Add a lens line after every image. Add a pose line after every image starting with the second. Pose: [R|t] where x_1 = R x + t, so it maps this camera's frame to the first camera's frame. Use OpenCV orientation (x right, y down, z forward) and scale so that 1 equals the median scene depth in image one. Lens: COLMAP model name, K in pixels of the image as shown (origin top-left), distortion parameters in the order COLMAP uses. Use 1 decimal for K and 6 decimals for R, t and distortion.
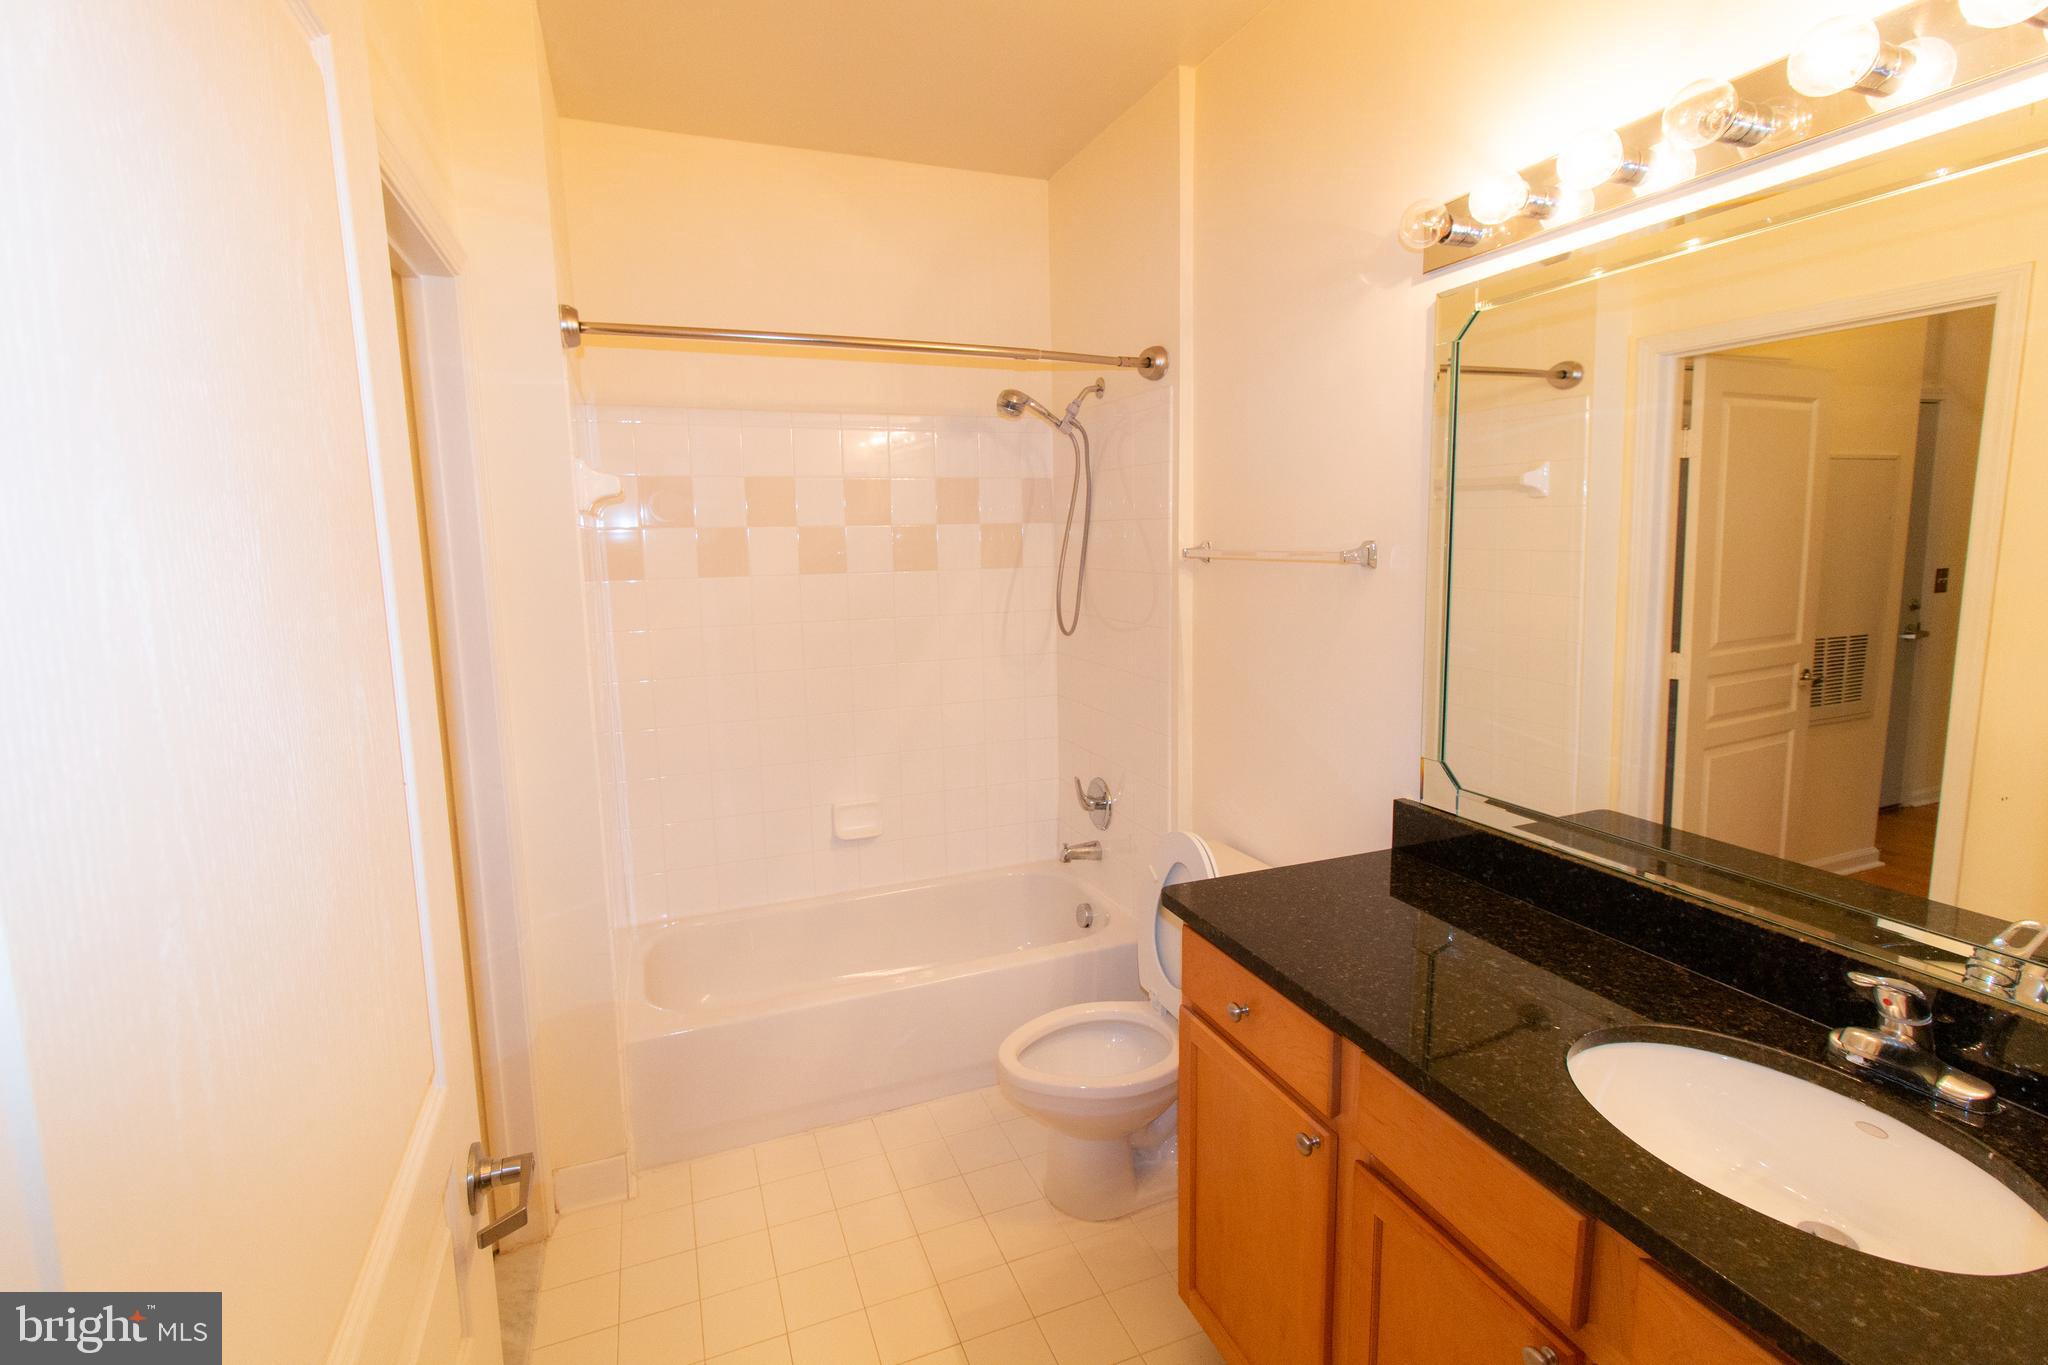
lens RADIAL K [[961.1, 0, 1028.0], [0, 961.1, 658.6], [0, 0, 1]] dist [0.004343, 0.000885]
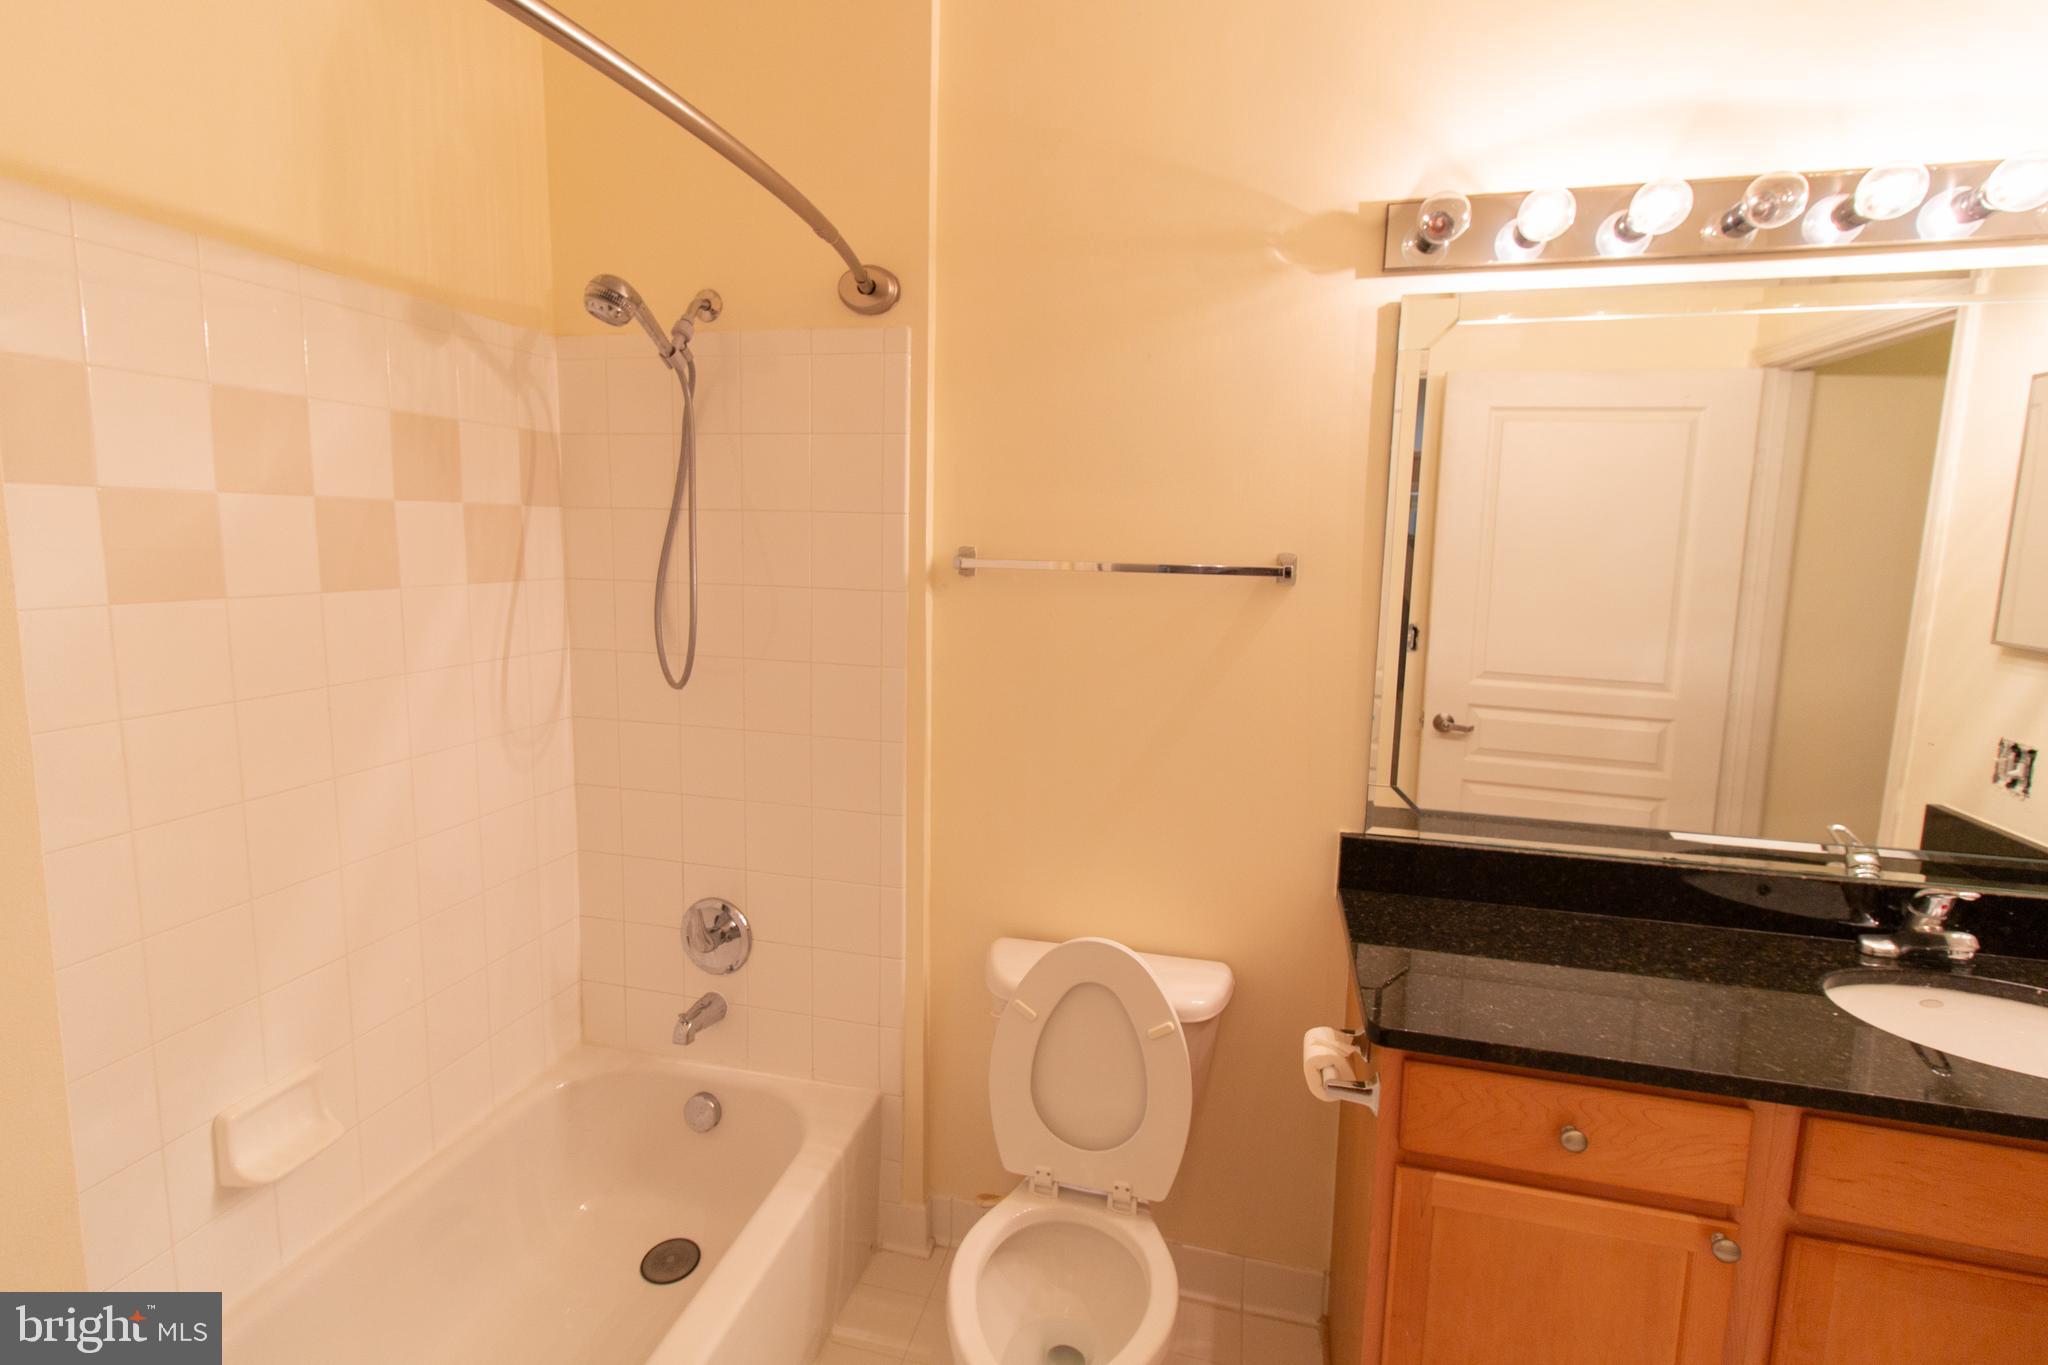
lens RADIAL K [[961.1, 0, 1028.0], [0, 961.1, 658.6], [0, 0, 1]] dist [0.004343, 0.000885]
pose [[0.586884, -0.073231, 0.806352, -0.344605], [0.073753, 0.996596, 0.036829, -0.051763], [-0.806305, 0.037856, 0.590288, 0.452991]]
